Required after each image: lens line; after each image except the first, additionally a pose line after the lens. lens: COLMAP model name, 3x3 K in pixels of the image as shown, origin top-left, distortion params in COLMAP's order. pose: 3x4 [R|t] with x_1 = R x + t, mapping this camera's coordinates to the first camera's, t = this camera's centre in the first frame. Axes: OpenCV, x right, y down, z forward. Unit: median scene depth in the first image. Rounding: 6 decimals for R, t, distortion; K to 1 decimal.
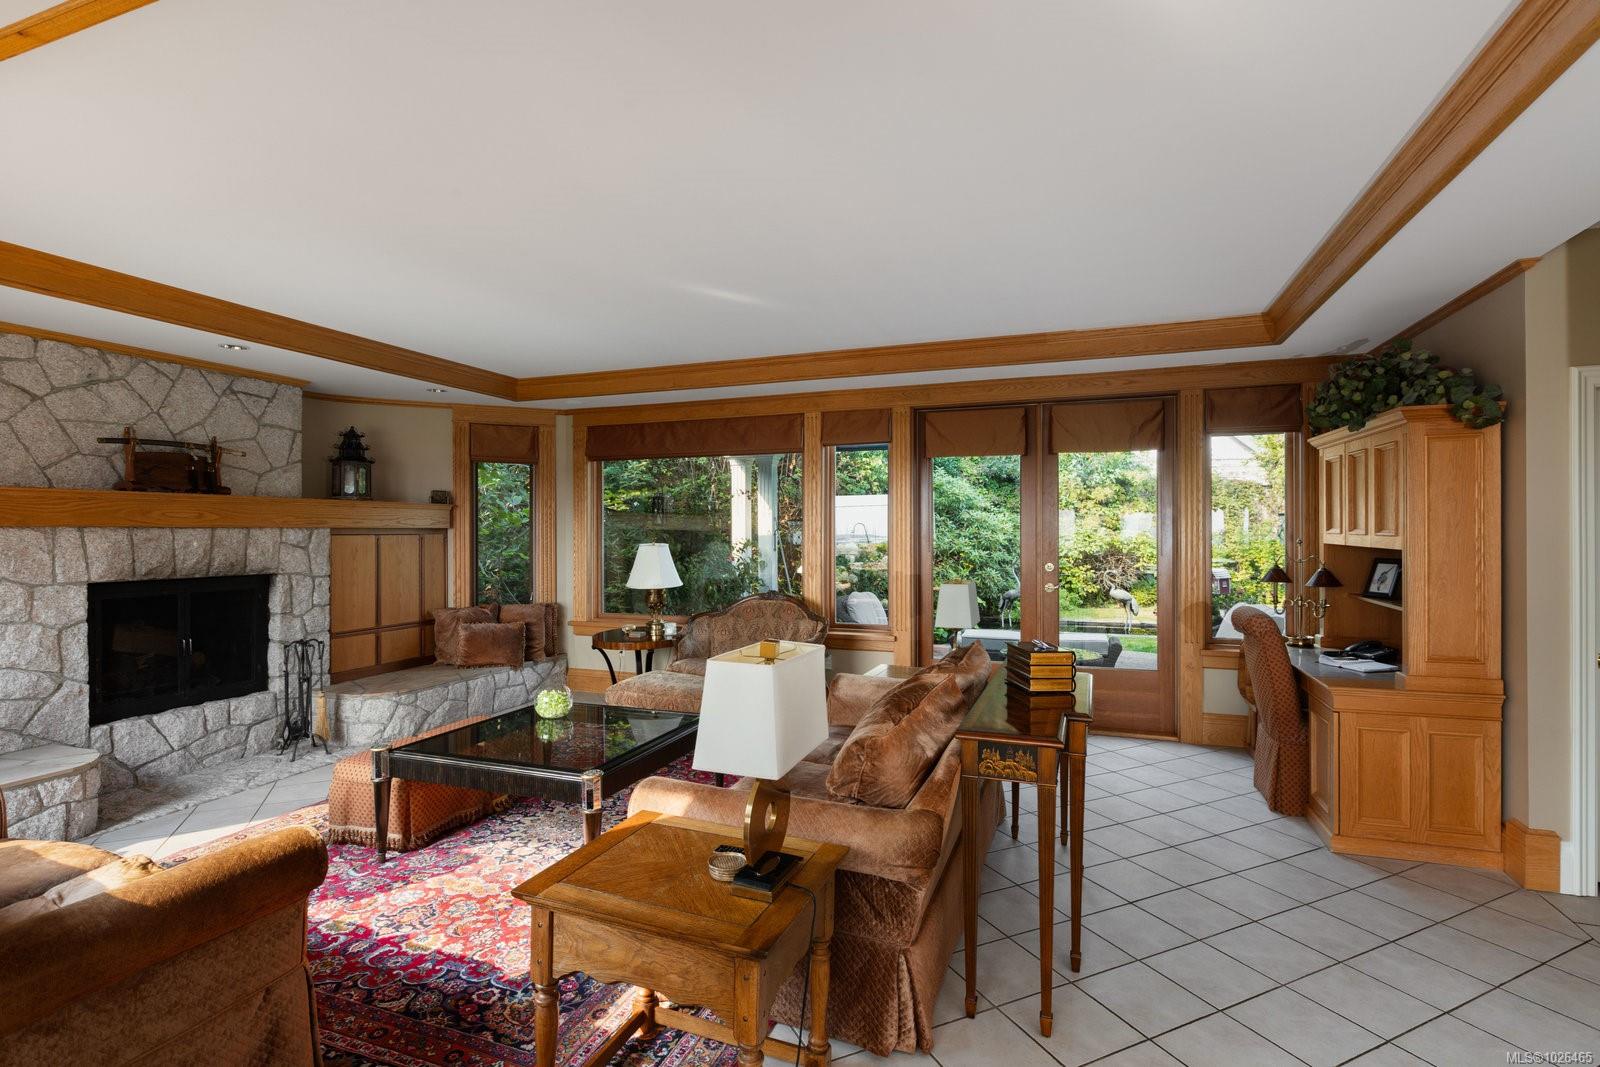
lens RADIAL K [[779.5, 0, 796.8], [0, 779.5, 535.6], [0, 0, 1]] dist [-0.008452, 0.000766]
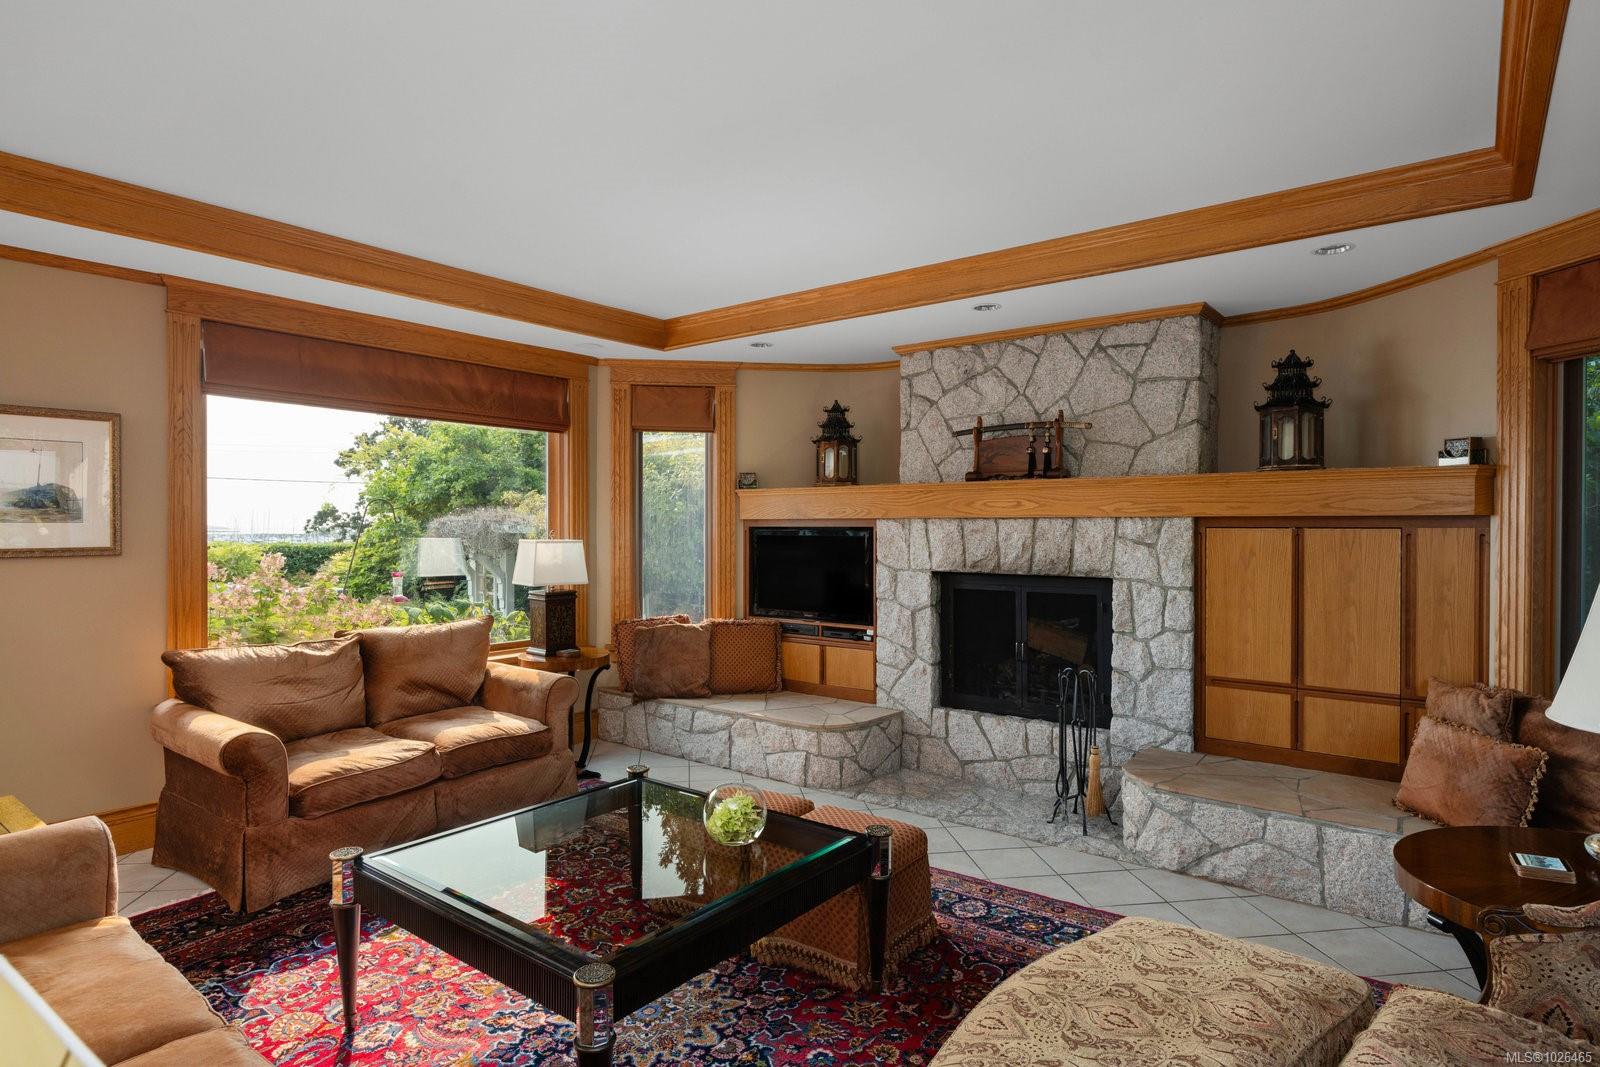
lens RADIAL K [[880.2, 0, 795.7], [0, 880.2, 521.0], [0, 0, 1]] dist [0.007710, 0.000753]
pose [[-0.302303, 0.000953, -0.953211, 0.244969], [-0.002259, 0.999996, 0.001716, -0.007454], [0.953209, 0.002672, -0.302300, 0.989954]]
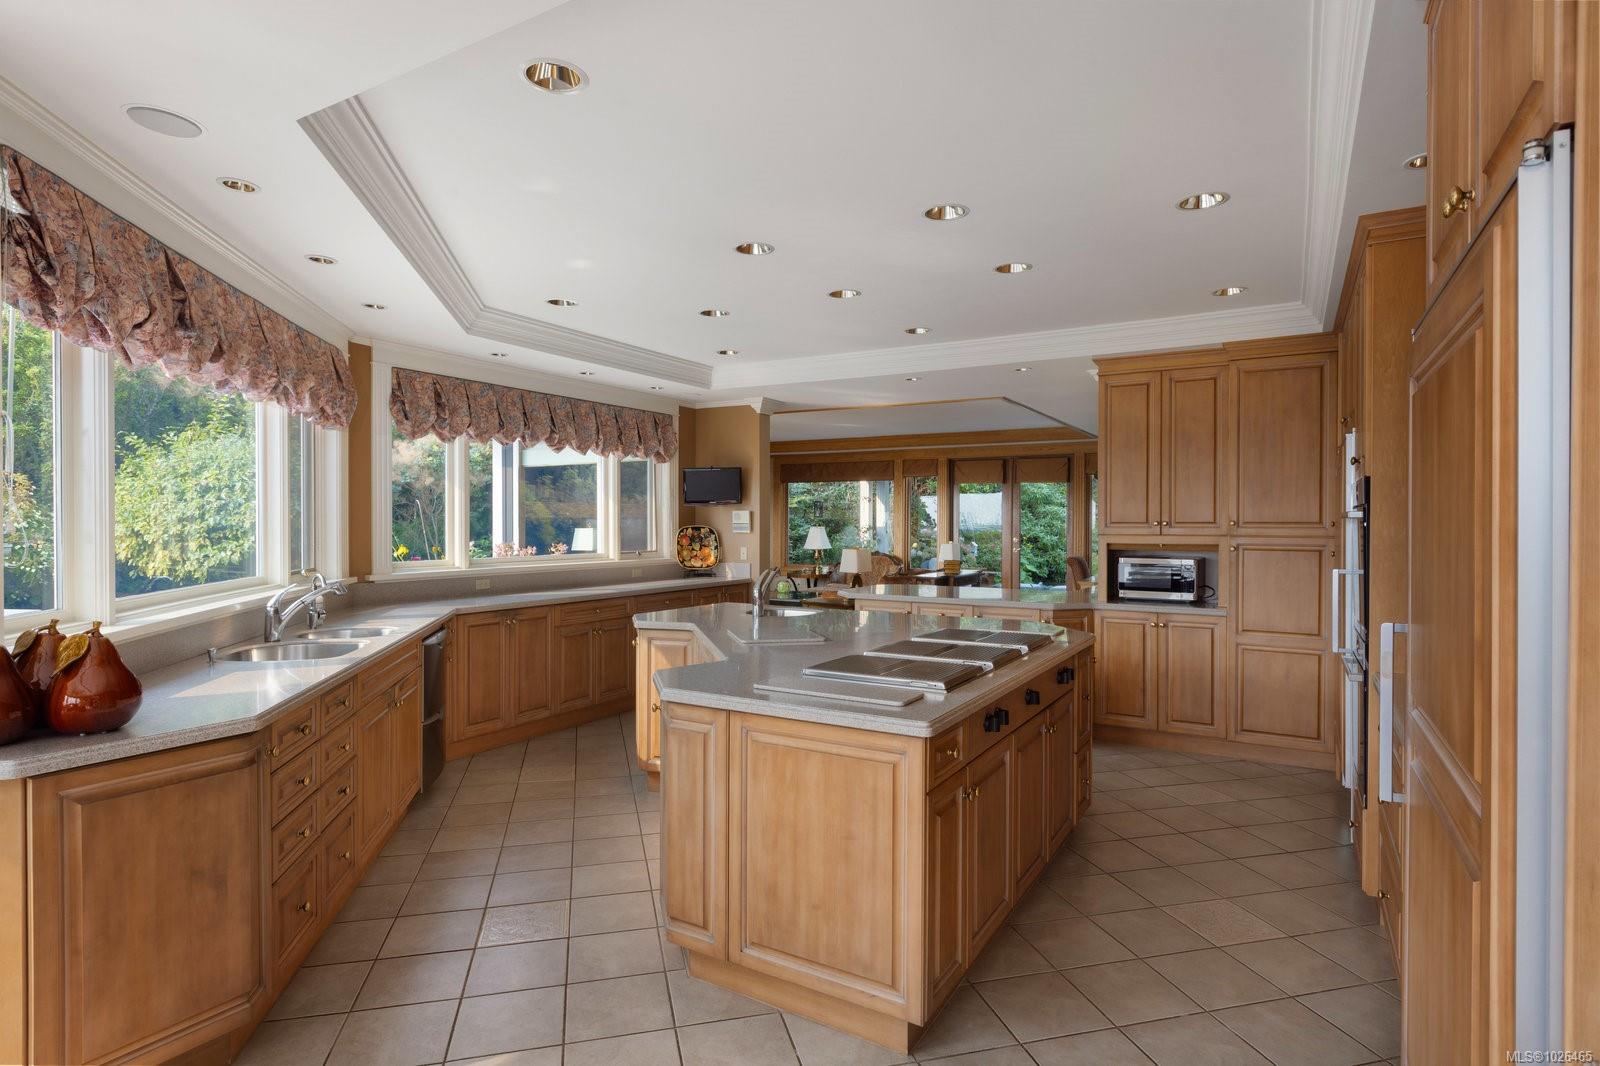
lens RADIAL K [[880.2, 0, 800.7], [0, 880.2, 529.2], [0, 0, 1]] dist [0.007710, 0.000753]
pose [[0.984417, 0.008255, -0.175655, 0.144312], [-0.007123, 0.999950, 0.007077, 0.000567], [0.175704, -0.005715, 0.984426, -1.038006]]
